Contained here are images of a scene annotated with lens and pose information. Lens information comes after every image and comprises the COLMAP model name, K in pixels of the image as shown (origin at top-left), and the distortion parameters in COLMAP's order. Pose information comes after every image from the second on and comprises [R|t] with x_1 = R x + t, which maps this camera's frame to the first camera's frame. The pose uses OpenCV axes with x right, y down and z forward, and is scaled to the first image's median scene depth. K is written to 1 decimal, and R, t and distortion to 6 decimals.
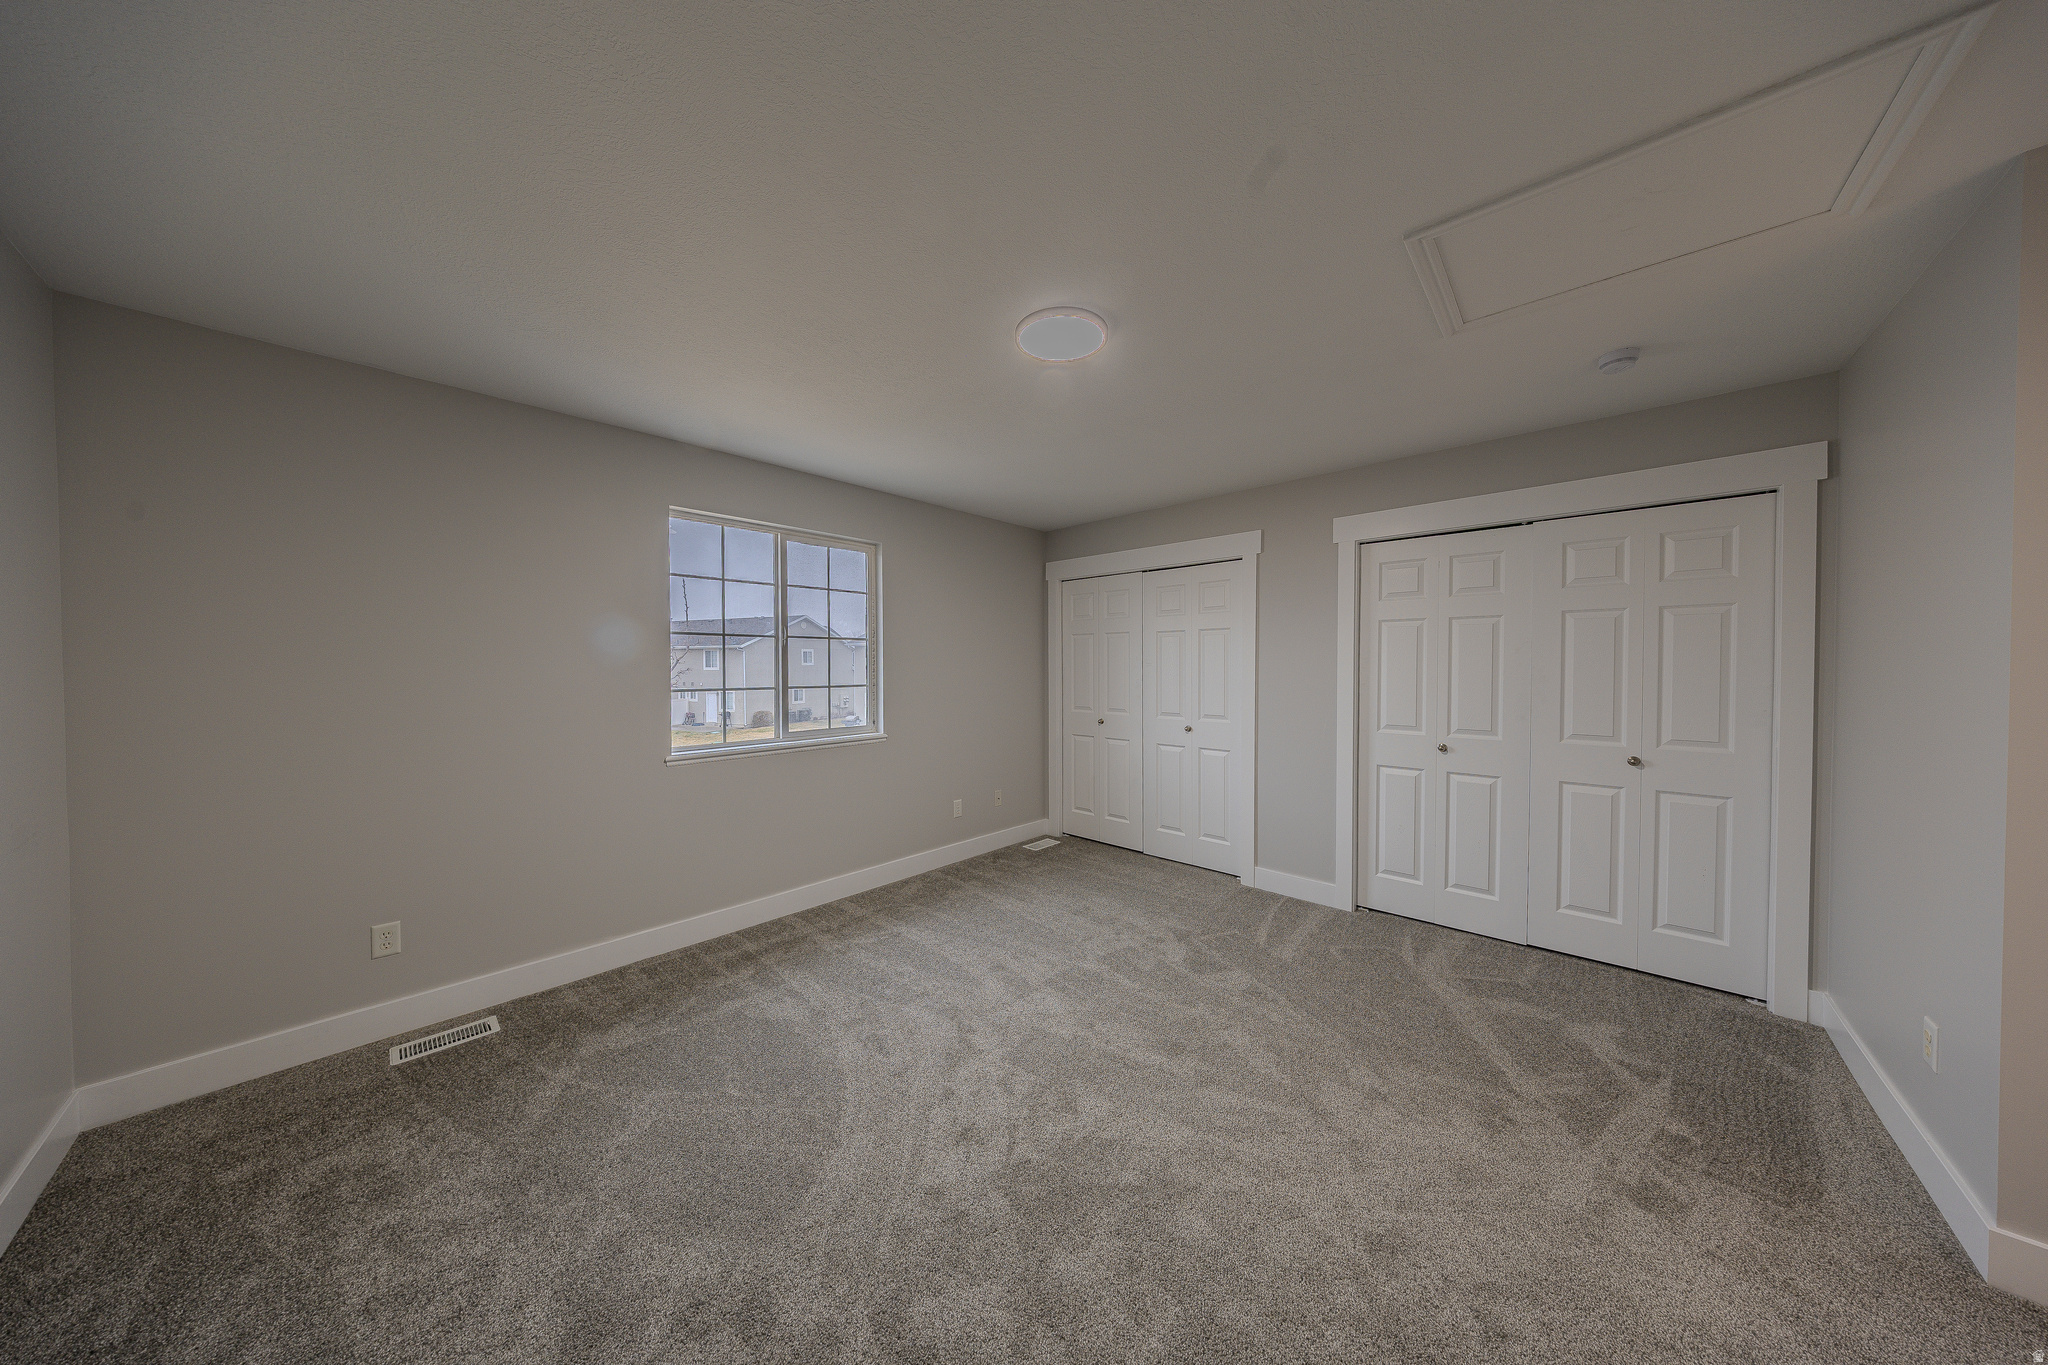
lens RADIAL K [[602.8, 0, 1016.6], [0, 602.8, 677.3], [0, 0, 1]] dist [-0.000218, -0.000051]
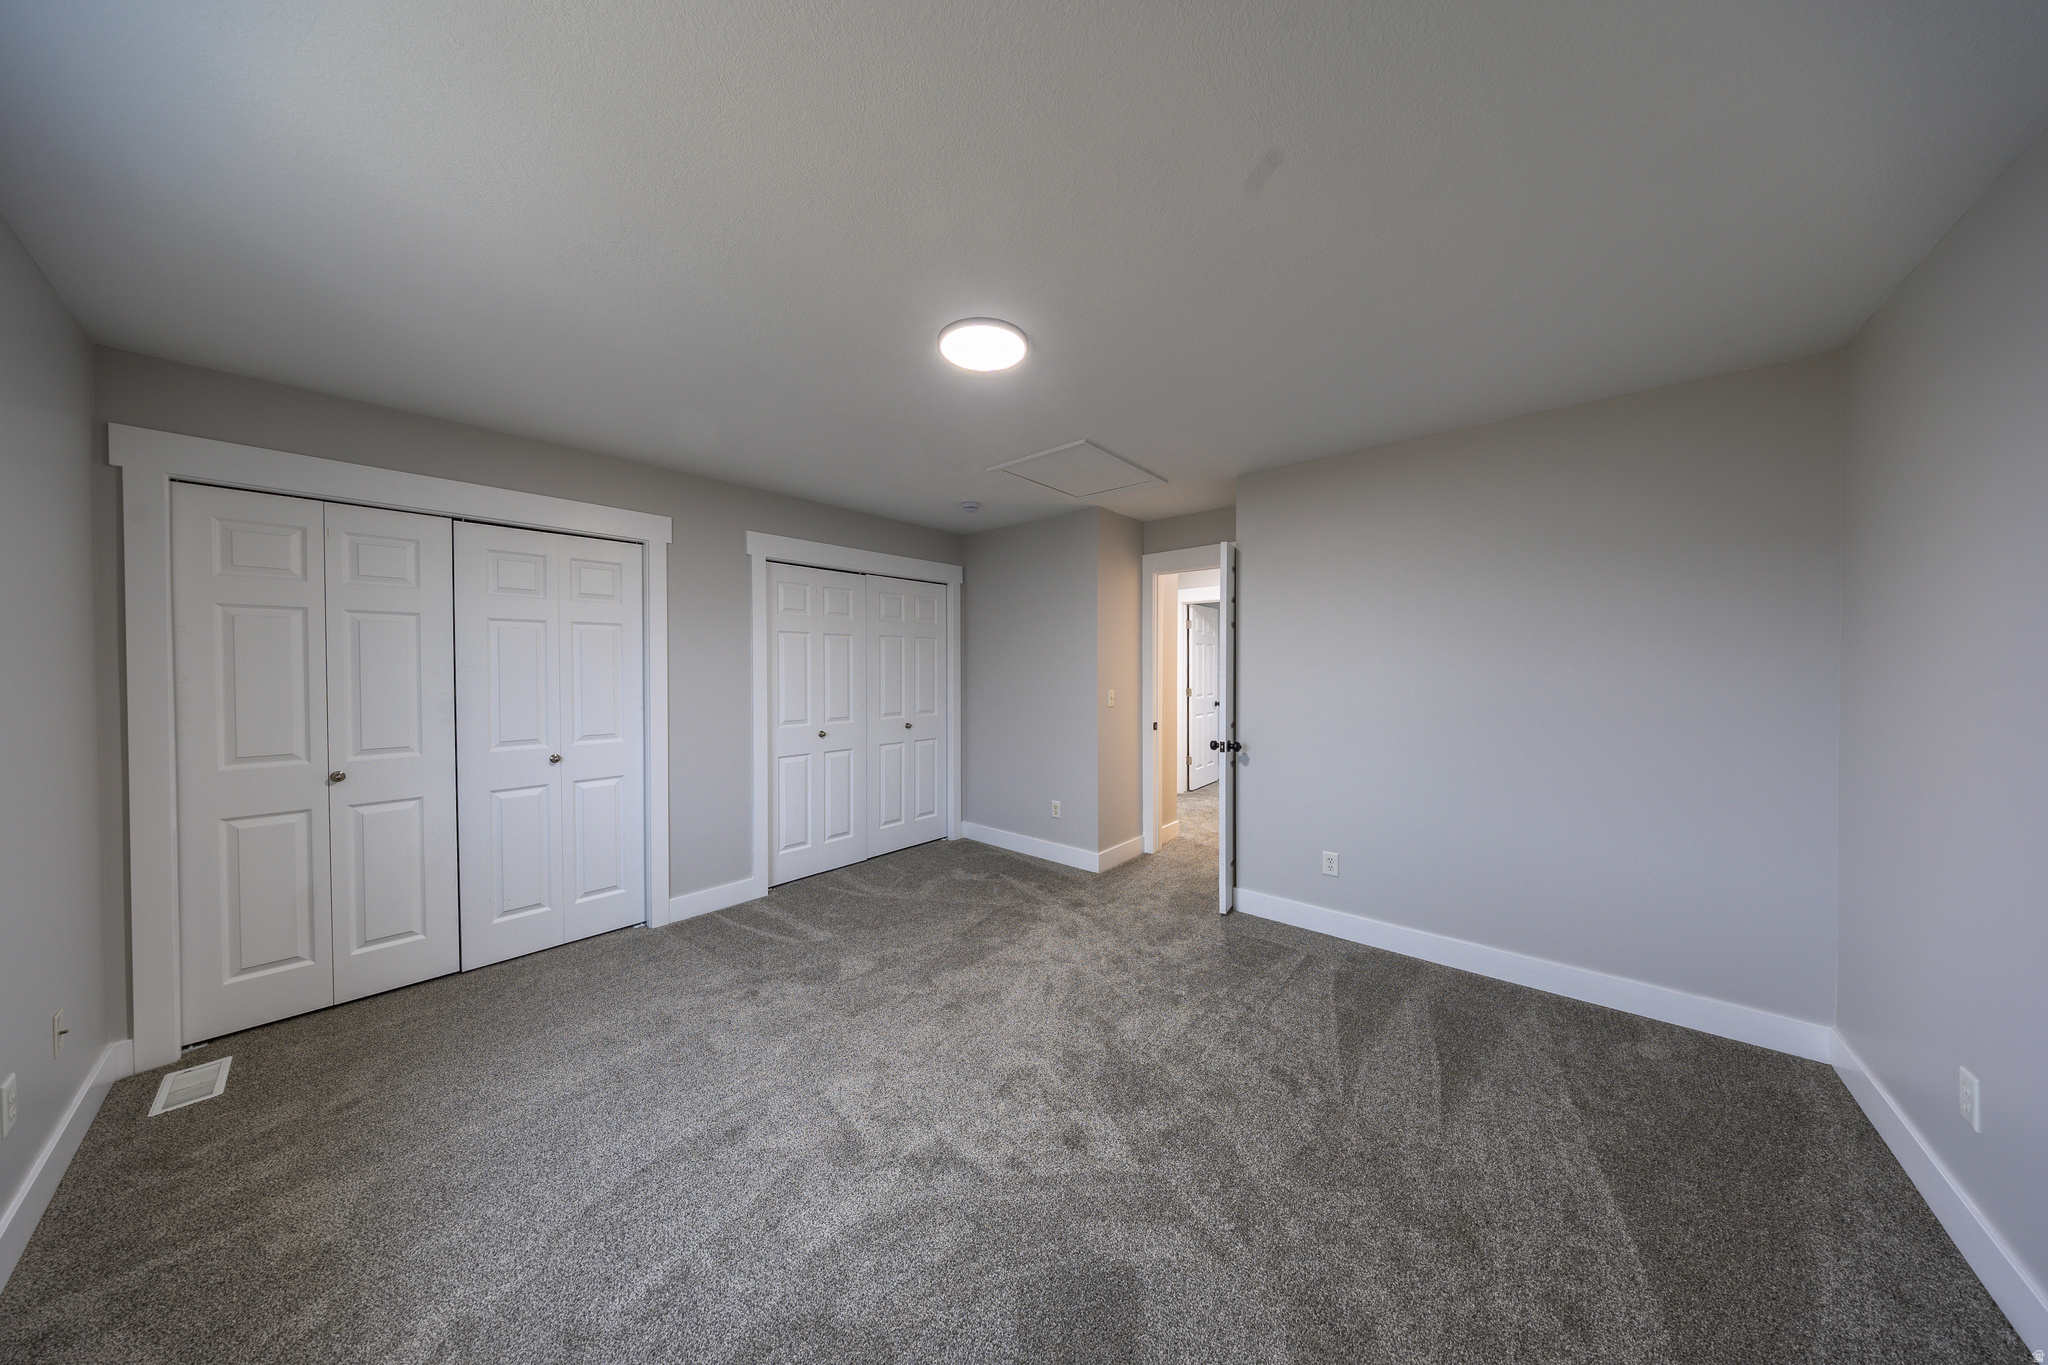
lens RADIAL K [[602.8, 0, 1016.6], [0, 602.8, 677.3], [0, 0, 1]] dist [-0.000218, -0.000051]
pose [[-0.019874, -0.005661, 0.999786, -0.541406], [0.027547, 0.999601, 0.006208, -0.000419], [-0.999423, 0.027665, -0.019710, 0.559991]]
